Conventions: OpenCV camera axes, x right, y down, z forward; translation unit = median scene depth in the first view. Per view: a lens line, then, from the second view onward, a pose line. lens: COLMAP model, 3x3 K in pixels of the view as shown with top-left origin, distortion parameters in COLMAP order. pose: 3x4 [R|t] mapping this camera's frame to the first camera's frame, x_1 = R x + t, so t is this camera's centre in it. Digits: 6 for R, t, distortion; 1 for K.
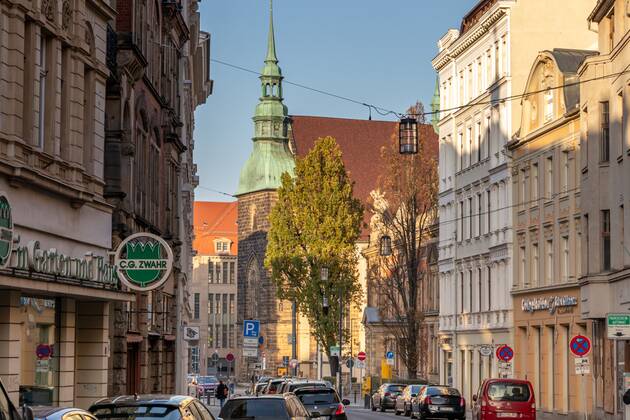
lens RADIAL K [[1899.3, 0, 315.0], [0, 1899.3, 210.0], [0, 0, 1]] dist [-0.028818, -0.229578]
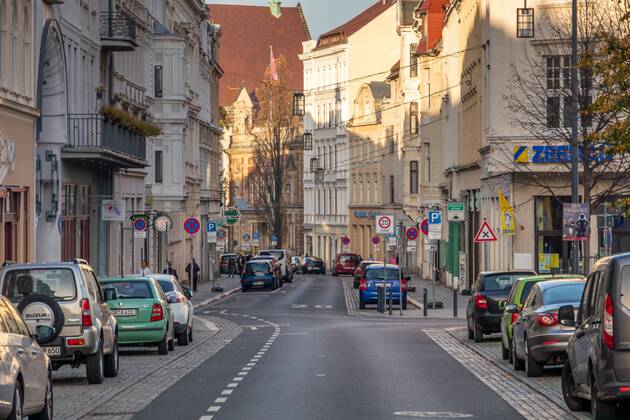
lens RADIAL K [[1347.2, 0, 315.0], [0, 1347.2, 210.0], [0, 0, 1]] dist [-0.020022, 0.108760]
pose [[0.996899, -0.004786, 0.078540, -0.032751], [0.000329, 0.998393, 0.056666, -0.027866], [-0.078685, -0.056464, 0.995299, -0.309276]]
